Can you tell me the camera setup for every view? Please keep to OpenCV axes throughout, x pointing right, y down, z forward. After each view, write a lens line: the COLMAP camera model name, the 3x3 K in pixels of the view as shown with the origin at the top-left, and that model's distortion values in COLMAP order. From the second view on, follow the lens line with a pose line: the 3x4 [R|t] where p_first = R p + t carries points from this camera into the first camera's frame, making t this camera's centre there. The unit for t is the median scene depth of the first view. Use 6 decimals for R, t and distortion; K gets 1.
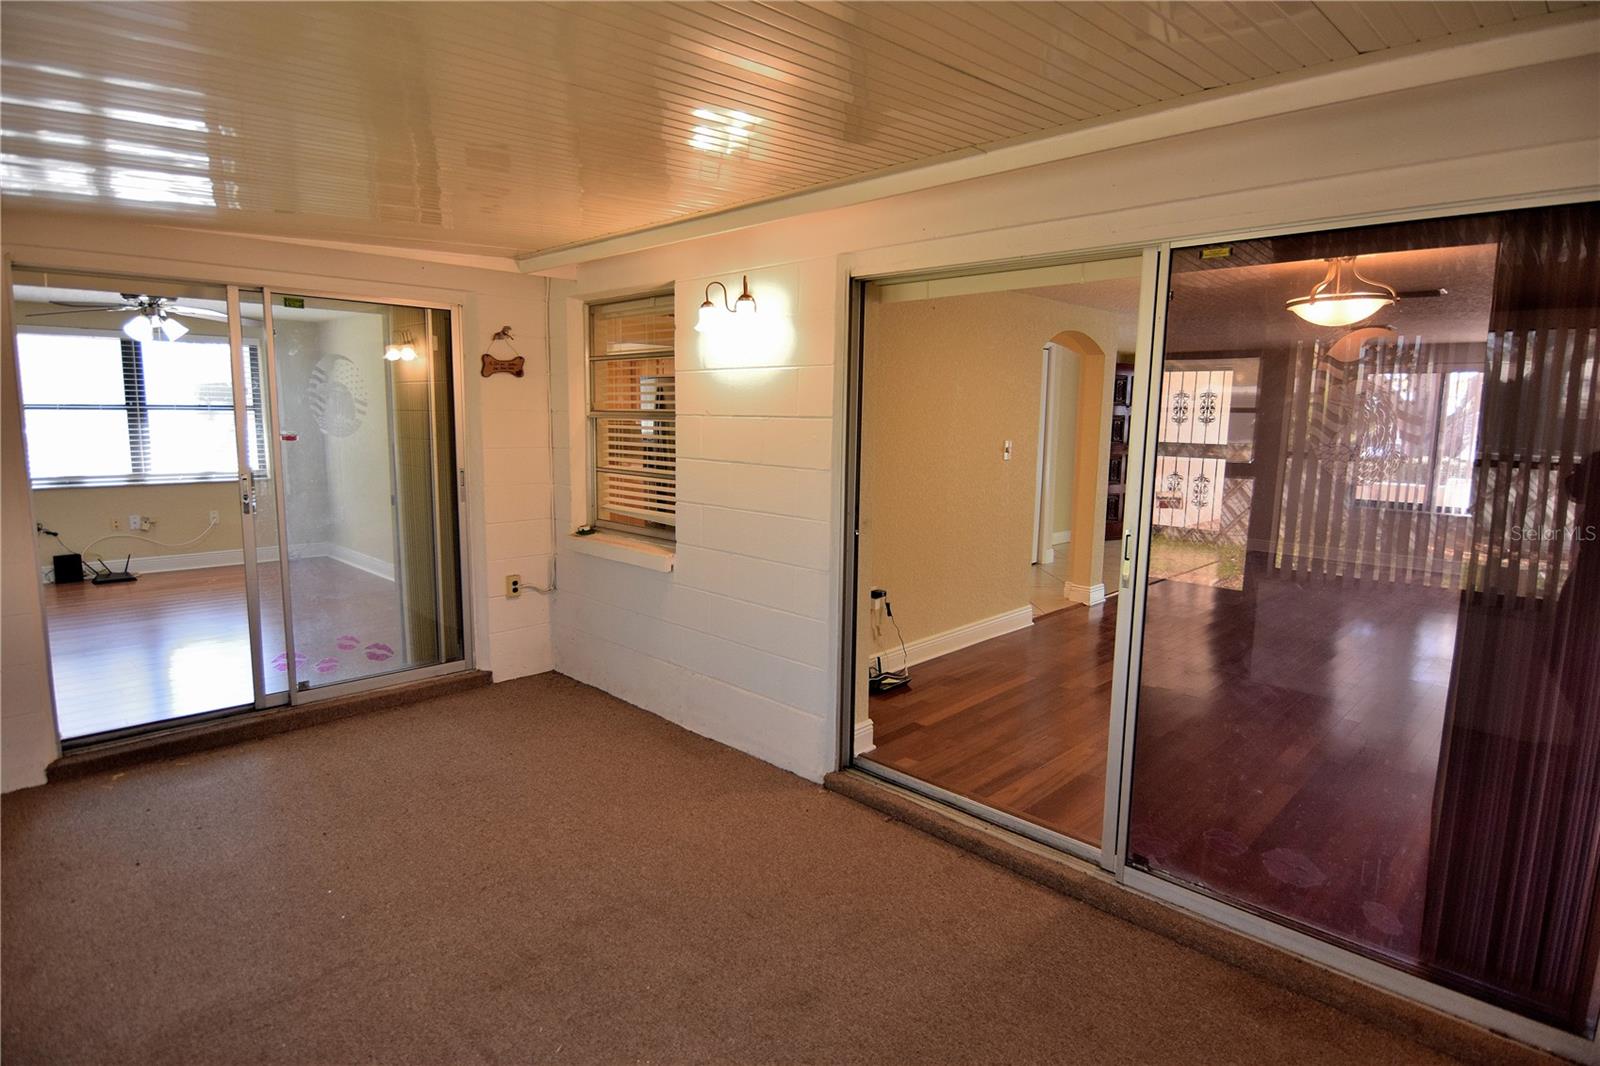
lens RADIAL K [[855.7, 0, 800.0], [0, 855.7, 533.0], [0, 0, 1]] dist [0.003110, -0.018409]
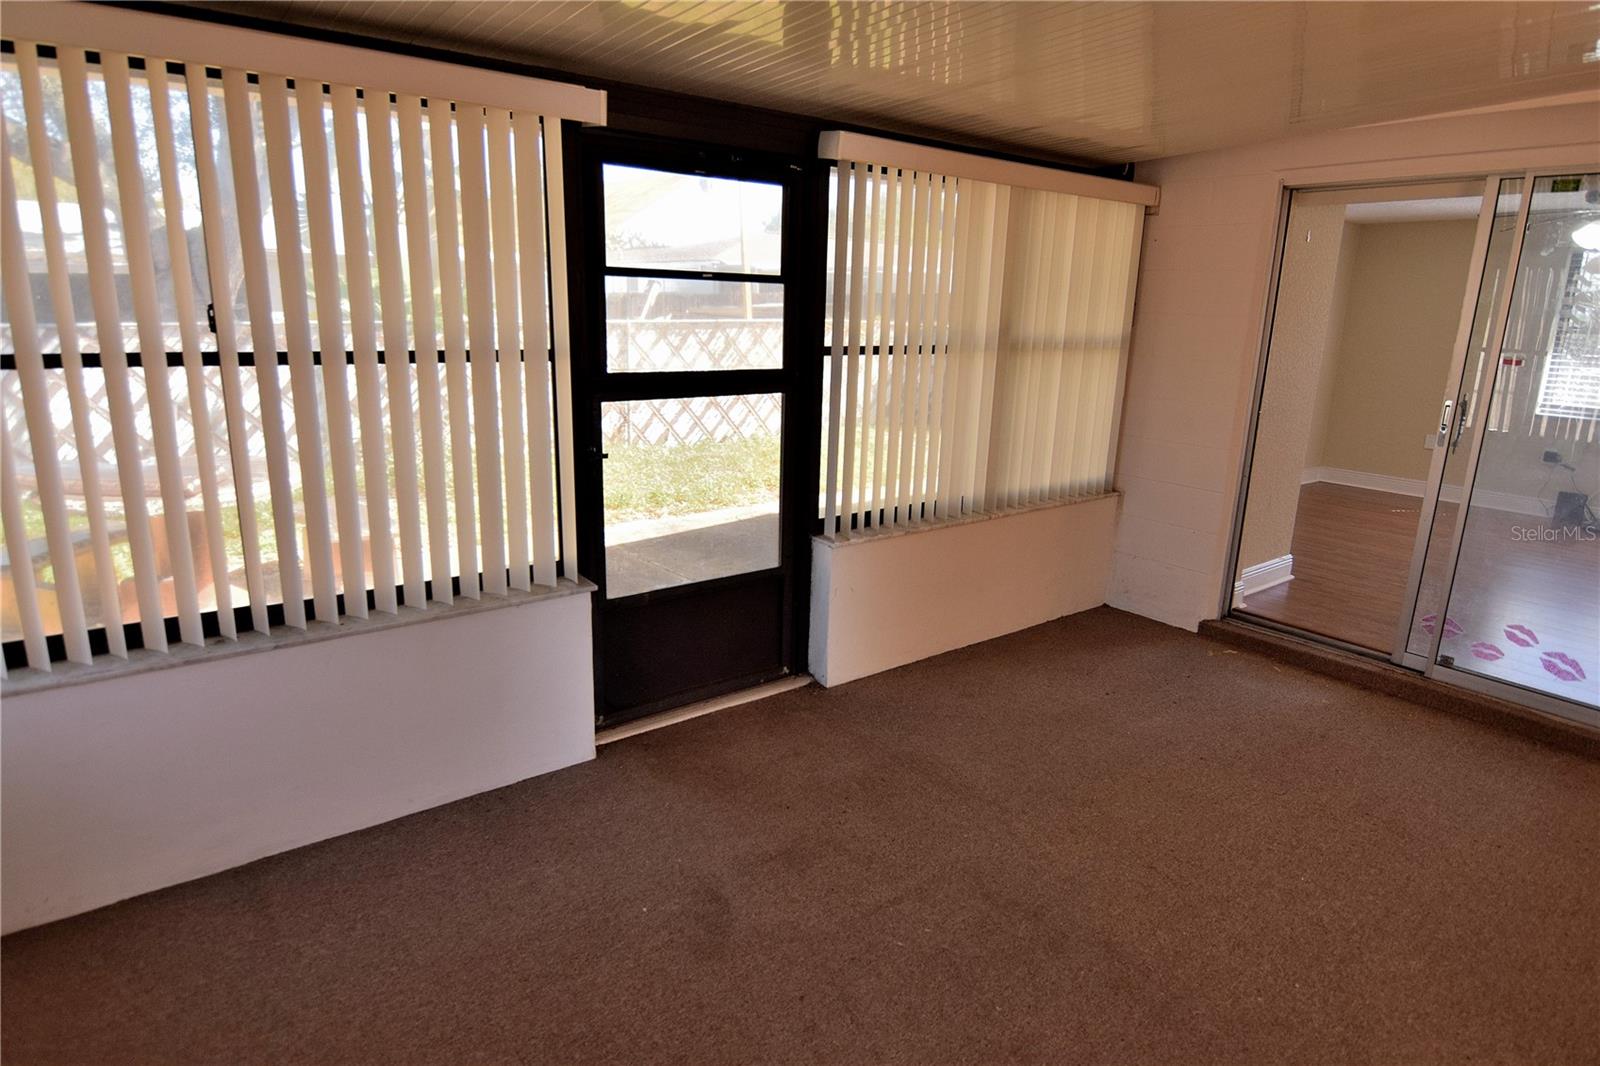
lens RADIAL K [[898.6, 0, 800.0], [0, 898.6, 533.0], [0, 0, 1]] dist [0.001186, -0.019735]
pose [[-0.152400, 0.221077, -0.963275, 0.352577], [-0.162113, 0.955867, 0.245025, -0.056139], [0.974933, 0.193501, -0.109835, 0.486832]]
